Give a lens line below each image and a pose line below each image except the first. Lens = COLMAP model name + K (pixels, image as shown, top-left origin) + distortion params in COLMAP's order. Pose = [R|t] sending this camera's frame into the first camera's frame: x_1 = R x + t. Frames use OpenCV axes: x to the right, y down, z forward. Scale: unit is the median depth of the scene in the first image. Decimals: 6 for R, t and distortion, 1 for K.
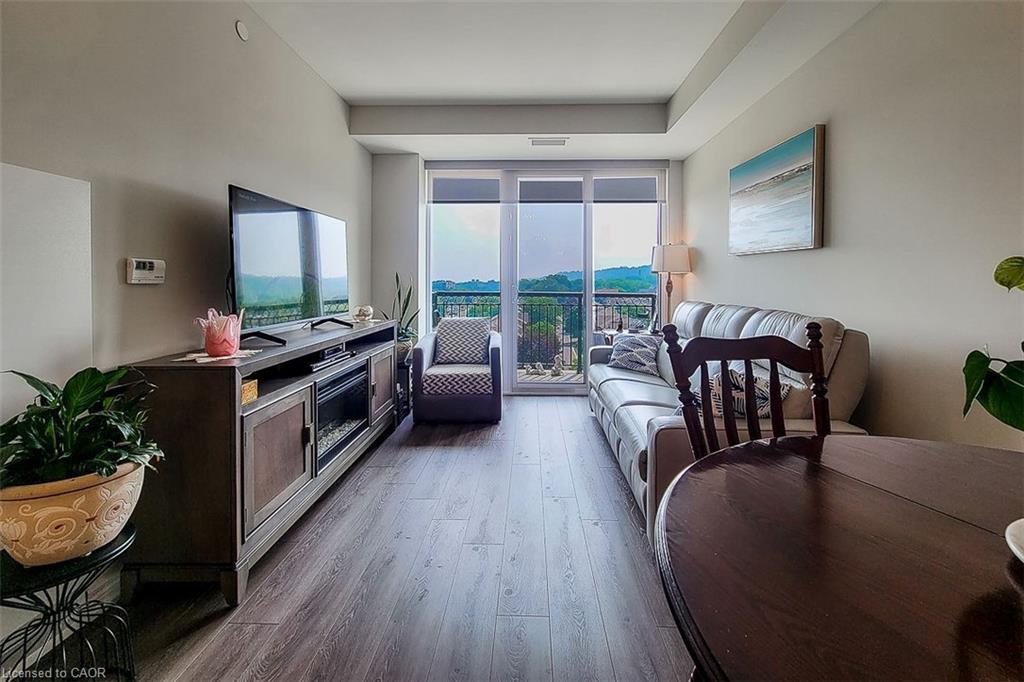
lens RADIAL K [[429.7, 0, 515.8], [0, 429.7, 283.0], [0, 0, 1]] dist [0.000530, -0.000085]
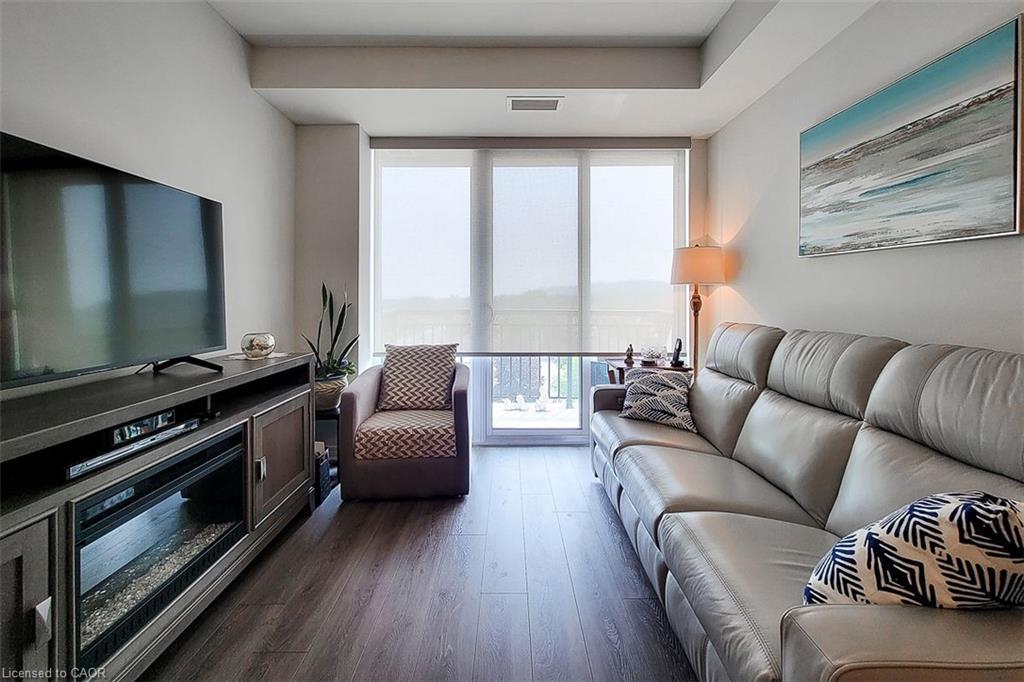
lens RADIAL K [[422.8, 0, 509.2], [0, 422.8, 303.5], [0, 0, 1]] dist [0.005392, -0.001722]
pose [[0.999468, -0.002200, 0.032545, 0.009944], [0.001800, 0.999923, 0.012292, 0.000023], [-0.032570, -0.012227, 0.999395, 0.316338]]
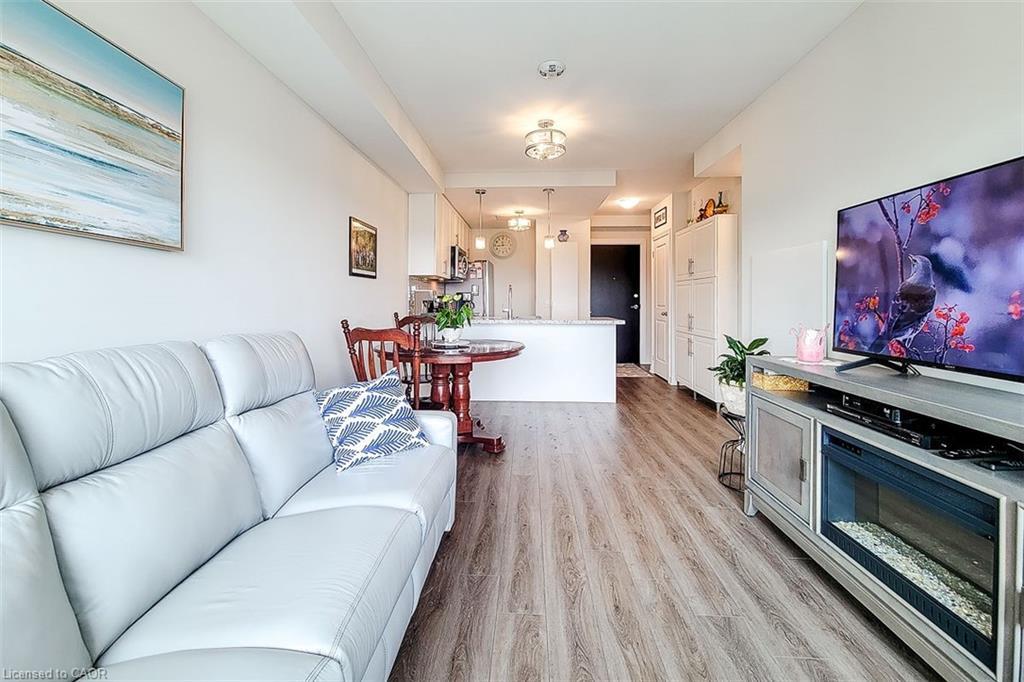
lens RADIAL K [[422.8, 0, 502.9], [0, 422.8, 296.7], [0, 0, 1]] dist [0.005392, -0.001722]
pose [[-0.999405, -0.004412, 0.034197, 0.076312], [-0.004534, 0.999984, -0.003491, -0.002307], [-0.034181, -0.003644, -0.999409, 1.149080]]
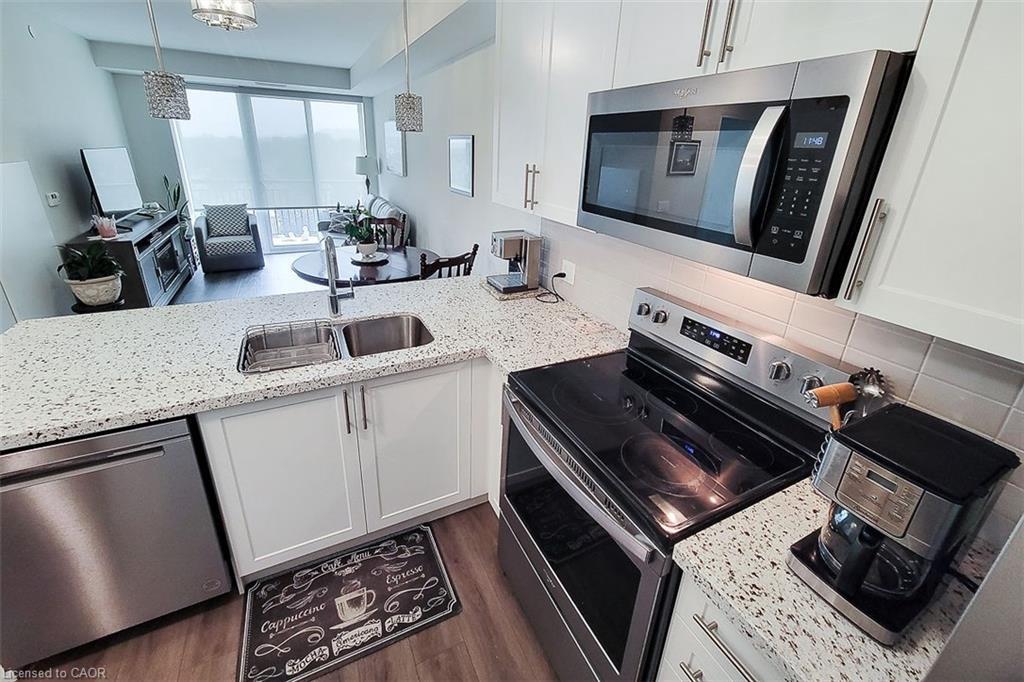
lens RADIAL K [[422.8, 0, 505.1], [0, 422.8, 301.0], [0, 0, 1]] dist [0.005392, -0.001722]
pose [[0.888034, -0.132115, 0.440387, 0.056145], [-0.030048, 0.939103, 0.342320, -0.163030], [-0.458794, -0.317225, 0.829986, -0.903420]]
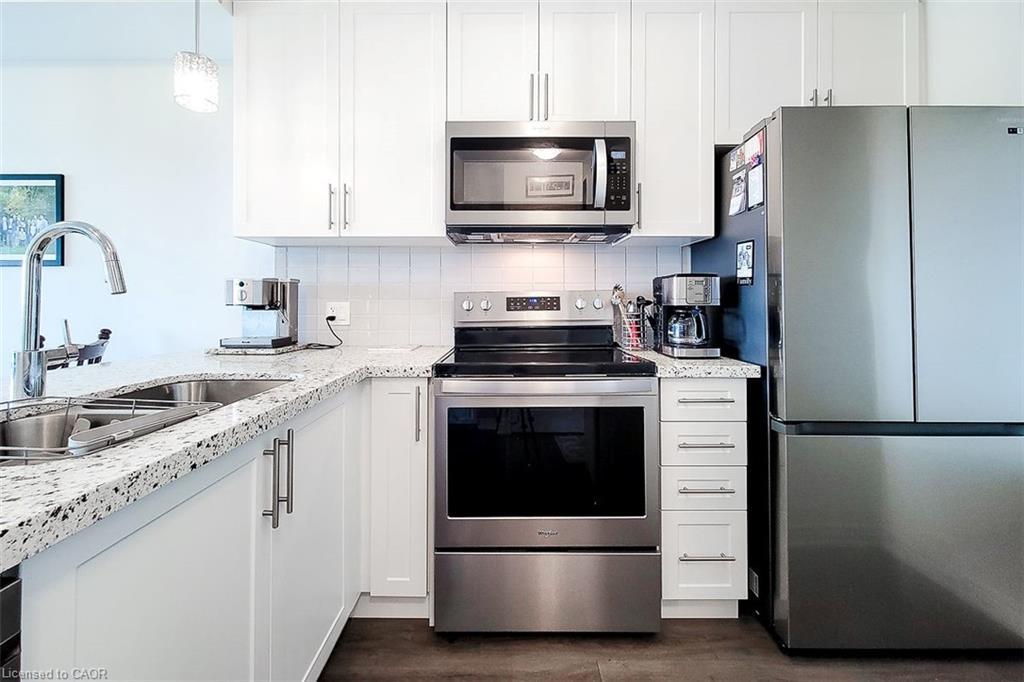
lens RADIAL K [[422.8, 0, 507.5], [0, 422.8, 299.4], [0, 0, 1]] dist [0.005392, -0.001722]
pose [[-0.020575, 0.004032, 0.999780, -0.183302], [0.004003, 0.999984, -0.003951, 0.002627], [-0.999780, 0.003921, -0.020591, -0.616625]]
